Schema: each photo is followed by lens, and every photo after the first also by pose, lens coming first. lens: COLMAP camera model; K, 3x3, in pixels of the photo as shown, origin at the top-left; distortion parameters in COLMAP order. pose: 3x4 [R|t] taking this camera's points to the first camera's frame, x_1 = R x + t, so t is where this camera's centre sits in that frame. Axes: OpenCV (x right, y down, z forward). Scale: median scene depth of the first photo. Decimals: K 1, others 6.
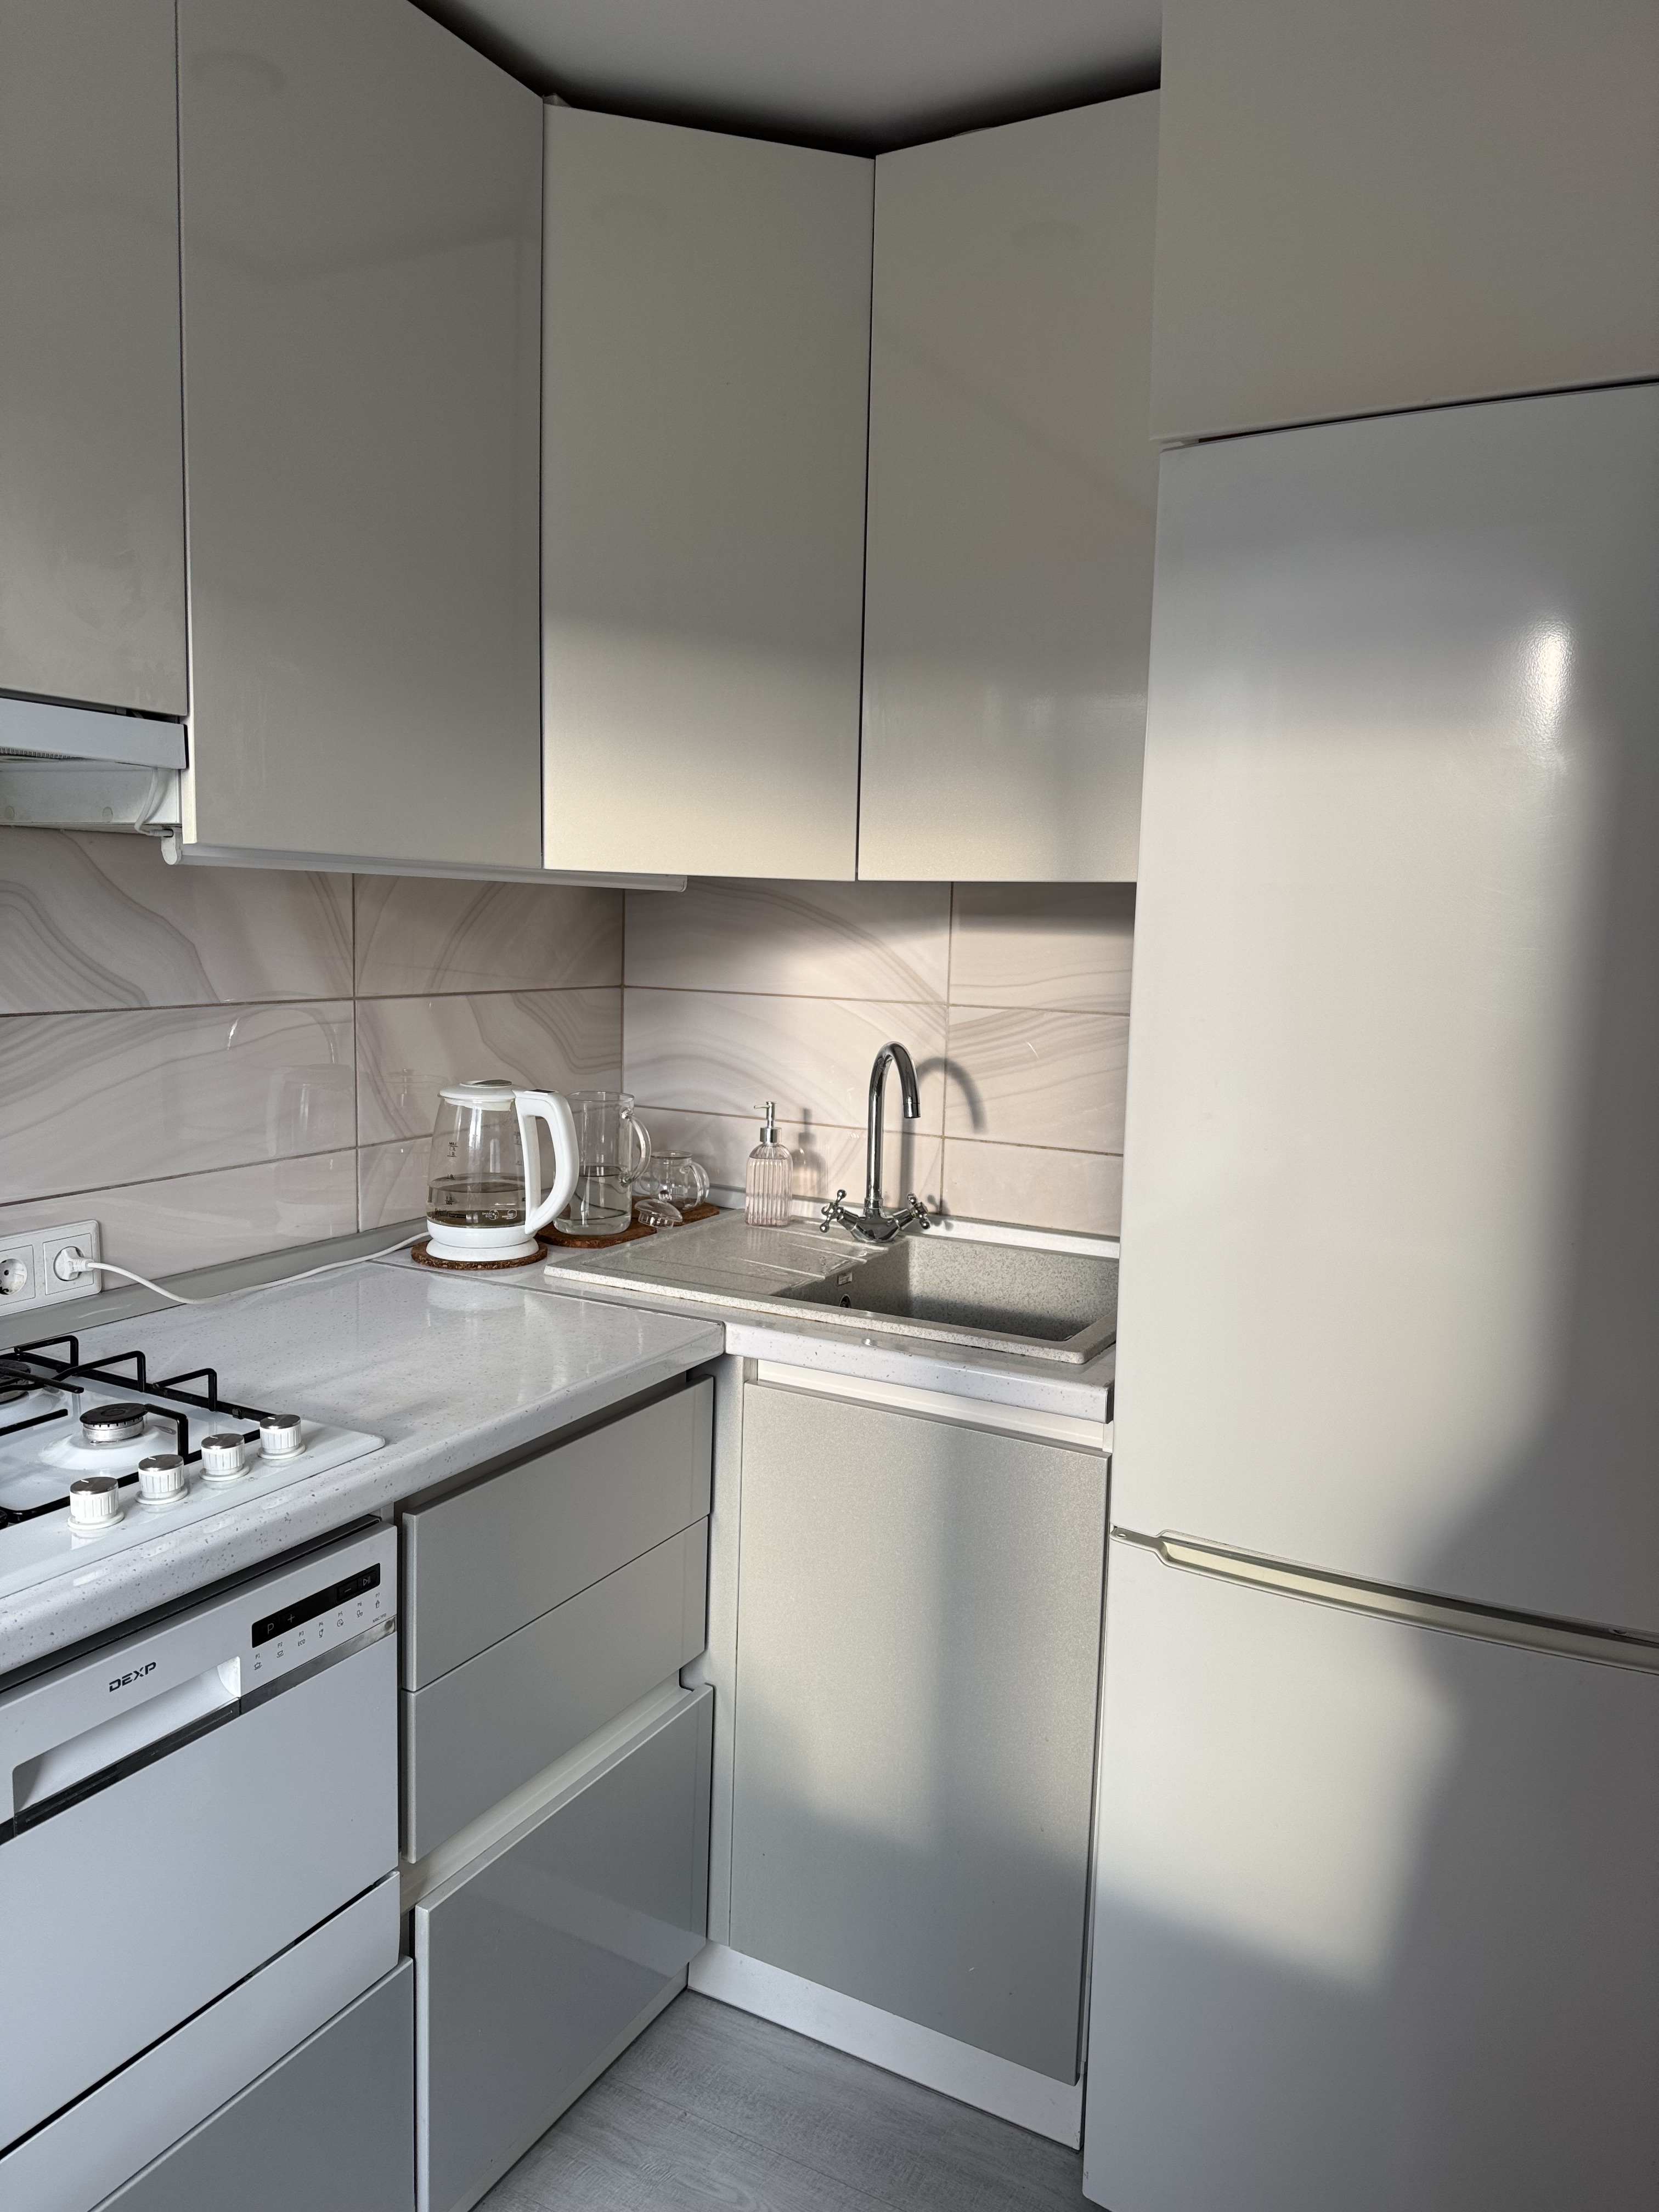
lens RADIAL K [[1537.3, 0, 823.4], [0, 1537.3, 1114.0], [0, 0, 1]] dist [0.083380, -0.135922]
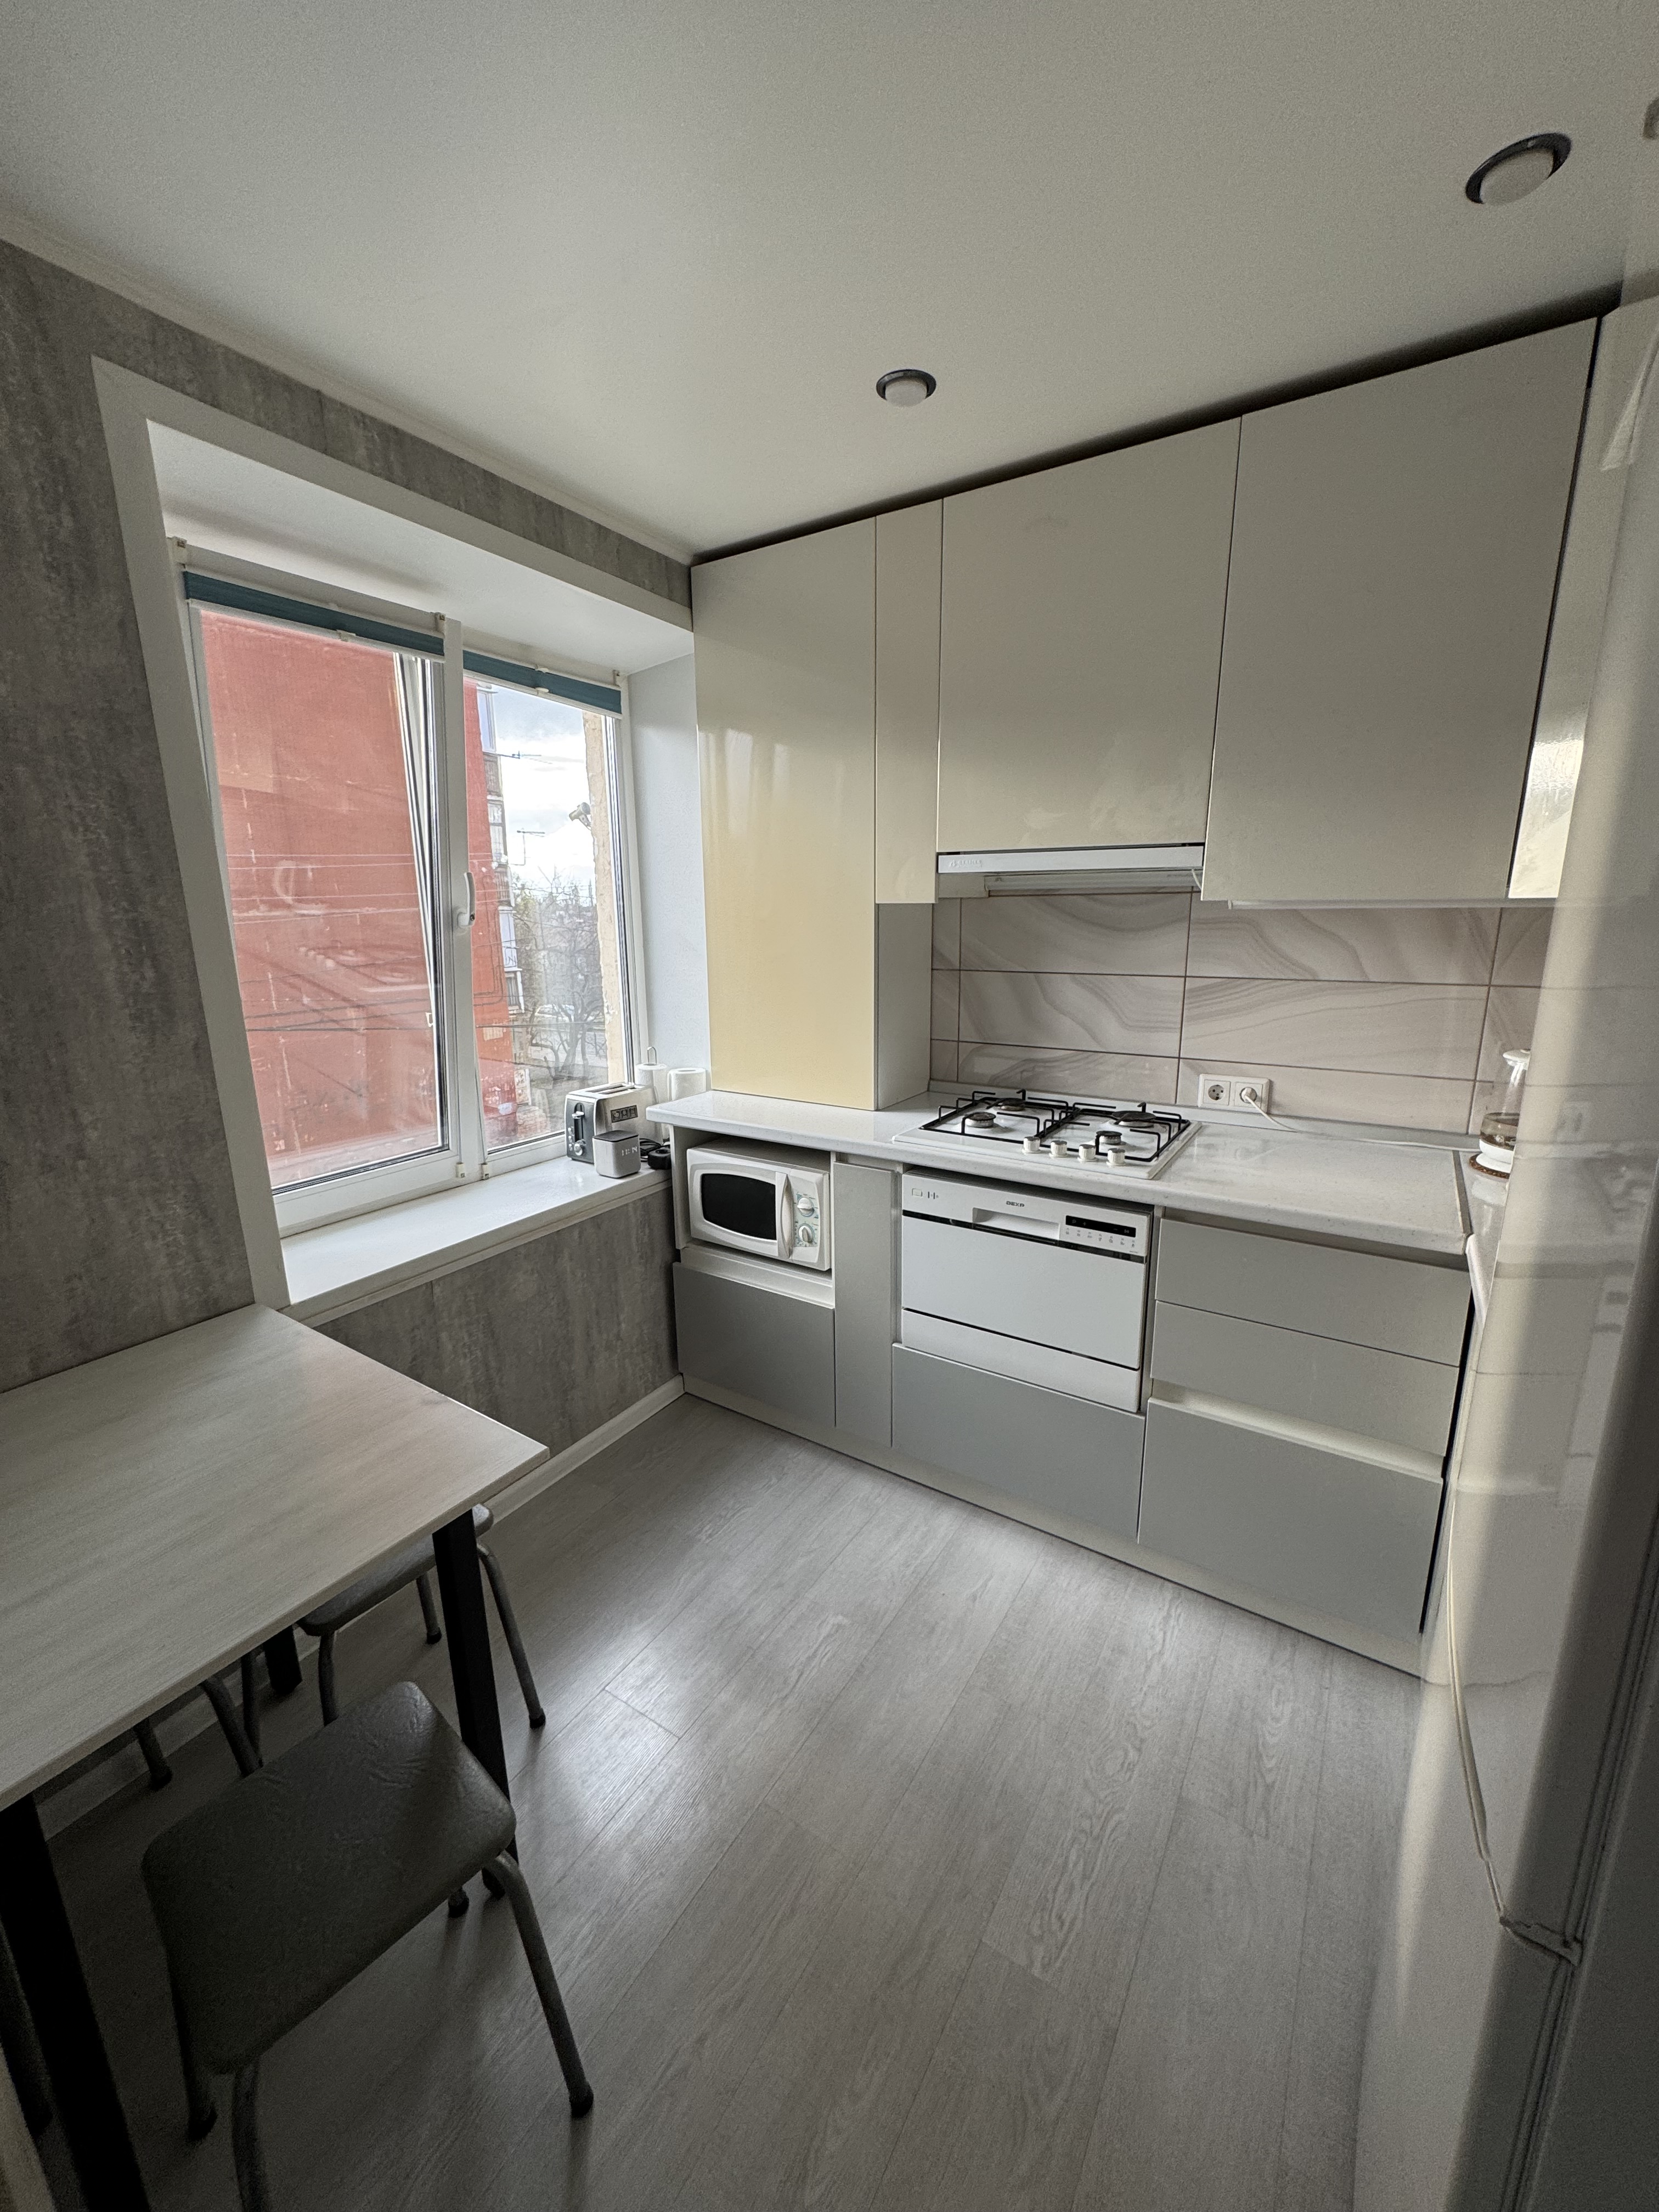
lens RADIAL K [[879.1, 0, 832.6], [0, 879.1, 1106.0], [0, 0, 1]] dist [-0.001498, -0.000029]
pose [[-0.069208, 0.195102, -0.978338, 0.873443], [-0.121582, 0.971729, 0.202385, -0.077125], [0.990166, 0.132955, -0.043531, 0.556403]]
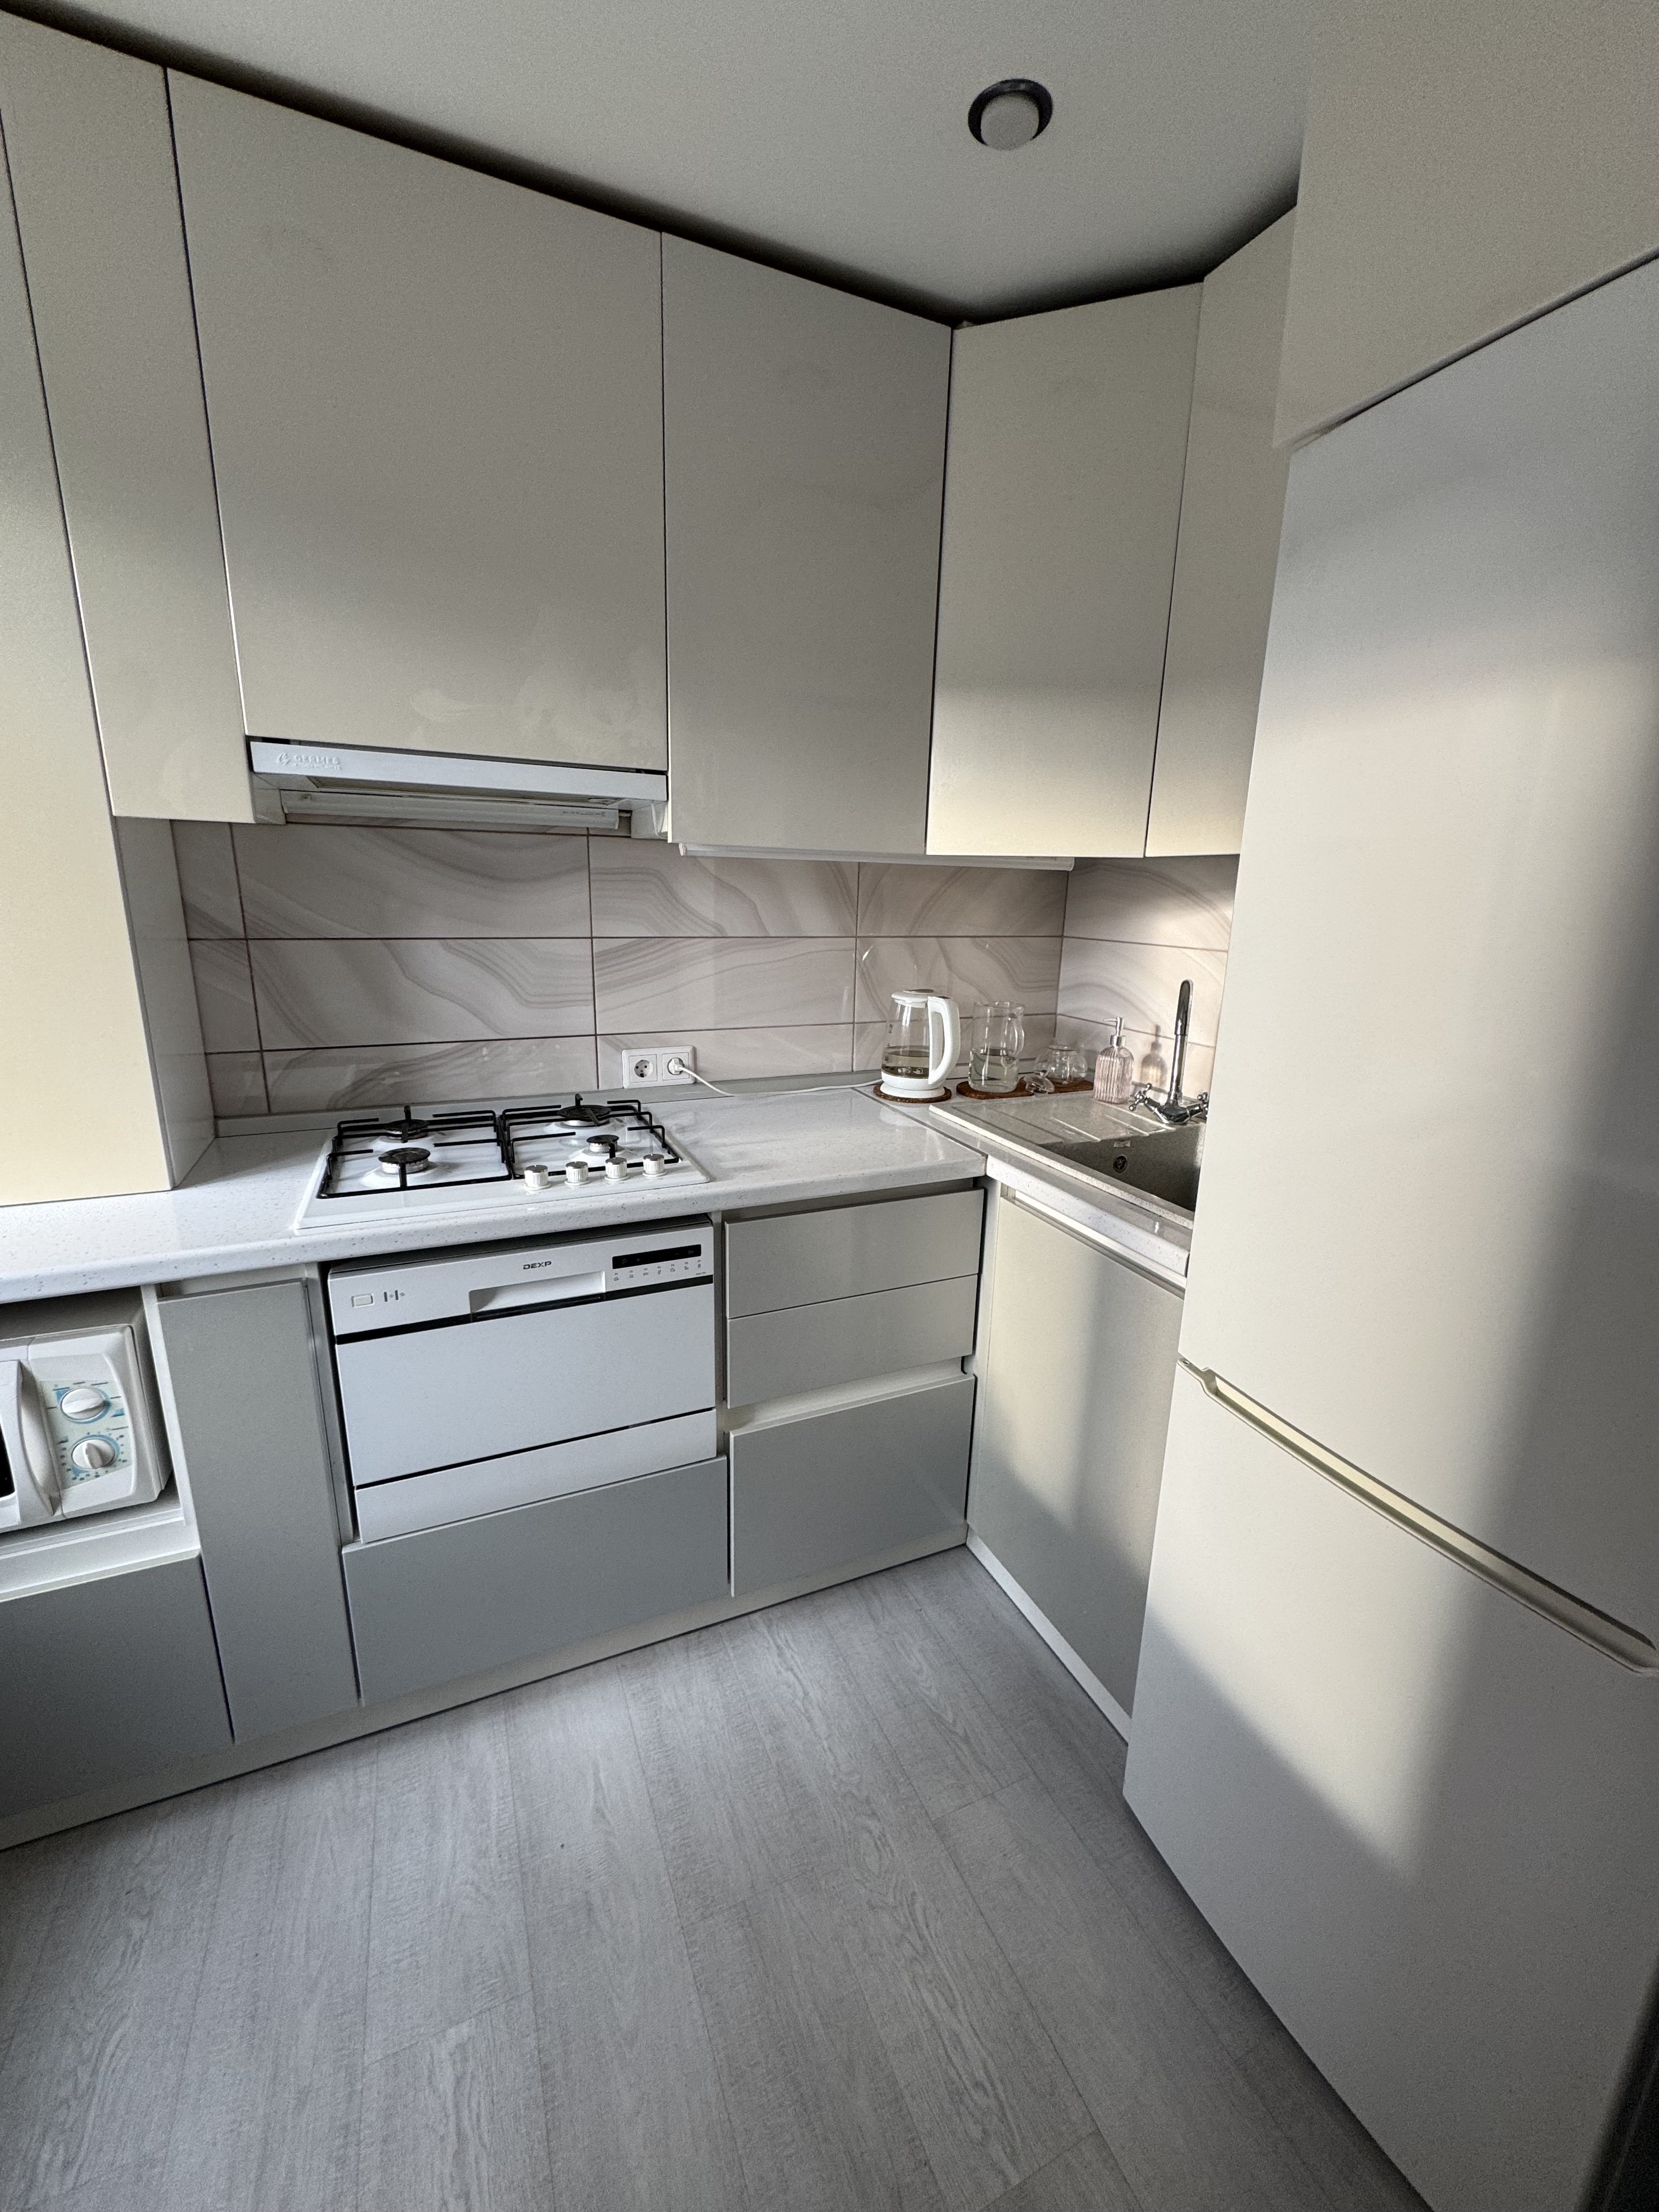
lens RADIAL K [[879.1, 0, 832.6], [0, 879.1, 1106.0], [0, 0, 1]] dist [-0.001498, -0.000029]
pose [[0.799189, 0.139386, -0.584695, 0.385078], [-0.081452, 0.988882, 0.124409, -0.010494], [0.595535, -0.051802, 0.801657, 0.256311]]
